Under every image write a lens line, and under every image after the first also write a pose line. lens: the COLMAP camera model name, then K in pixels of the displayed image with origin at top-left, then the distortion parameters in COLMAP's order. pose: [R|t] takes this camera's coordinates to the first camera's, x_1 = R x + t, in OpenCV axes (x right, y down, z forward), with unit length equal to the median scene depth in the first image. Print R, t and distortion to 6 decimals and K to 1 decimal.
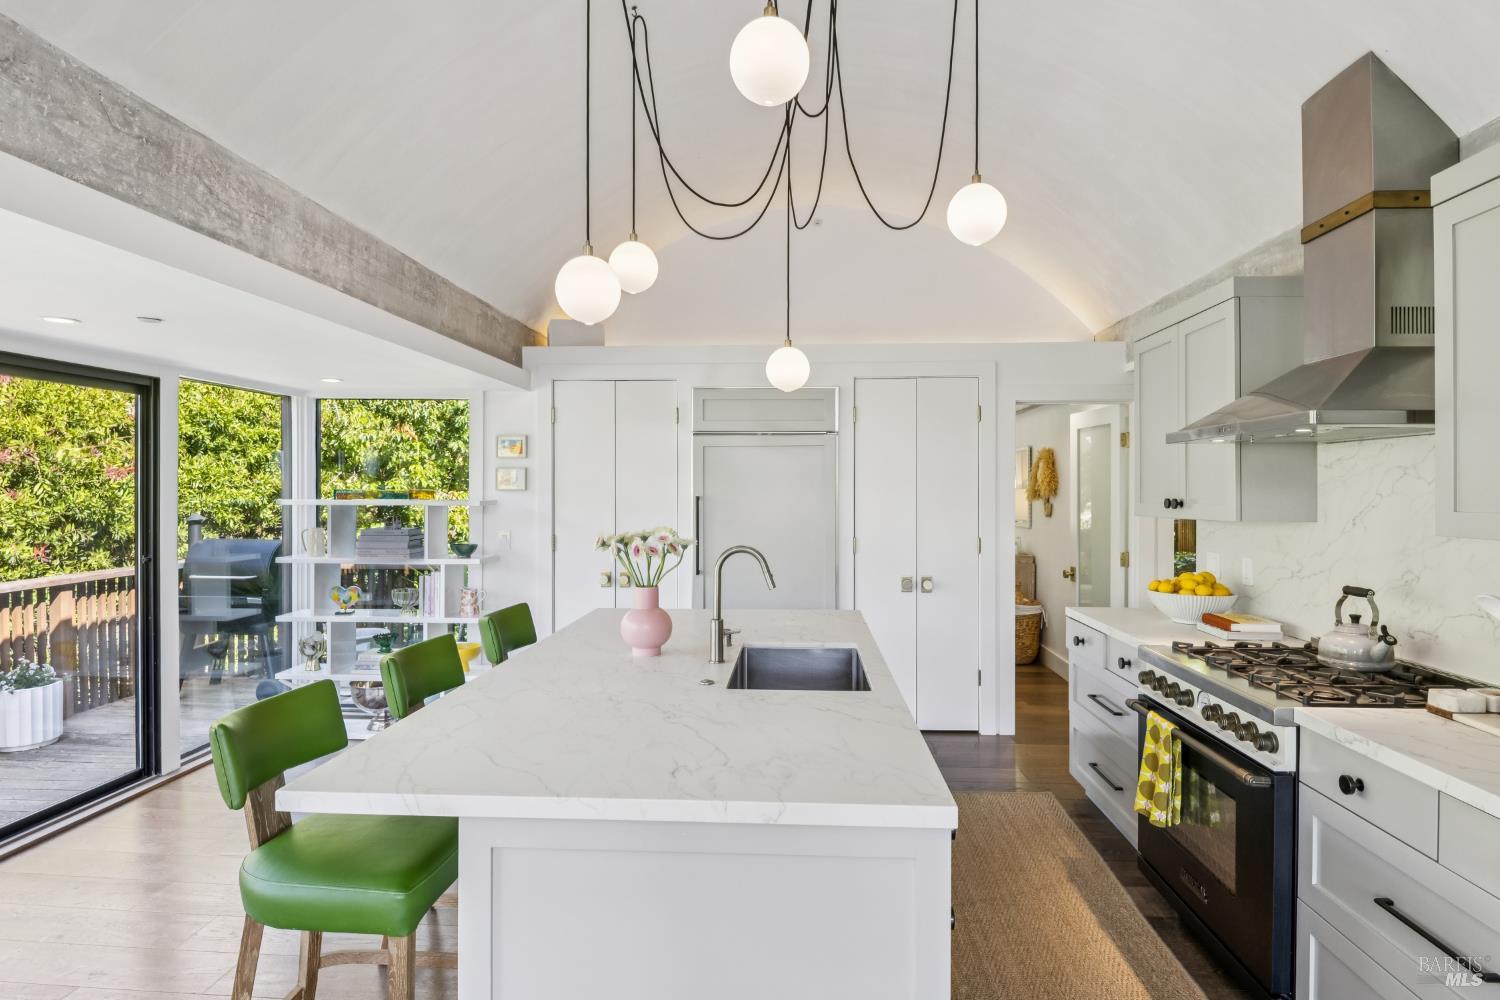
lens RADIAL K [[848.9, 0, 760.7], [0, 848.9, 500.2], [0, 0, 1]] dist [0.020196, -0.029978]
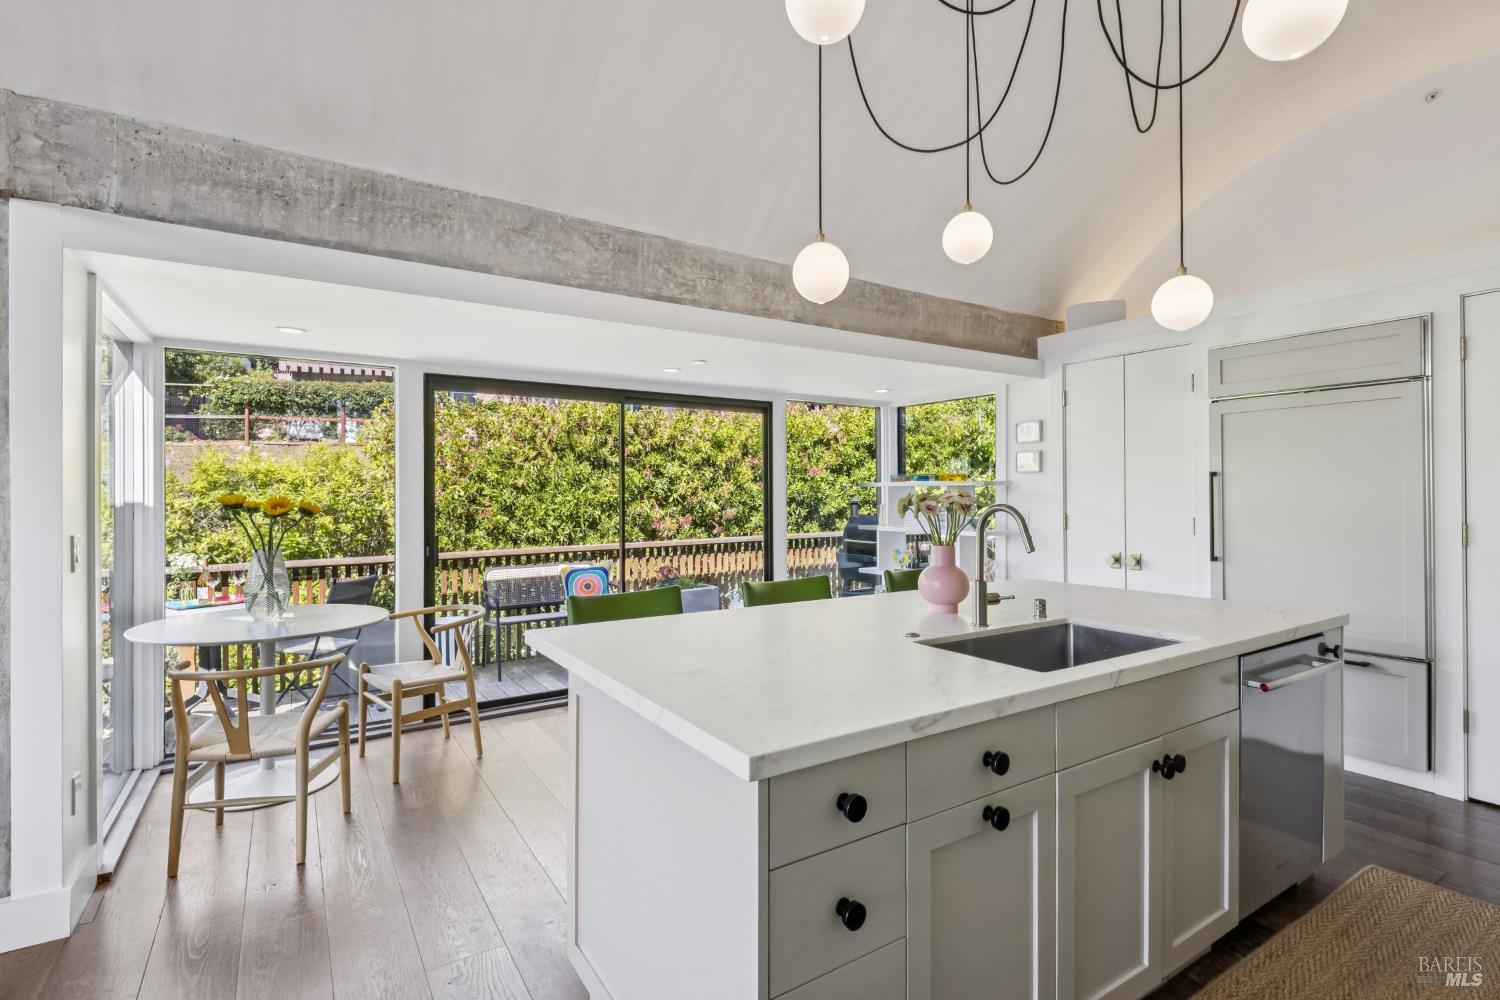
lens RADIAL K [[722.0, 0, 750.0], [0, 722.0, 500.0], [0, 0, 1]] dist [0.023091, -0.000468]
pose [[0.586243, 0.000327, -0.810135, 0.437953], [-0.004584, 0.999985, -0.002913, 0.049851], [0.810122, 0.005421, 0.586236, 0.293564]]
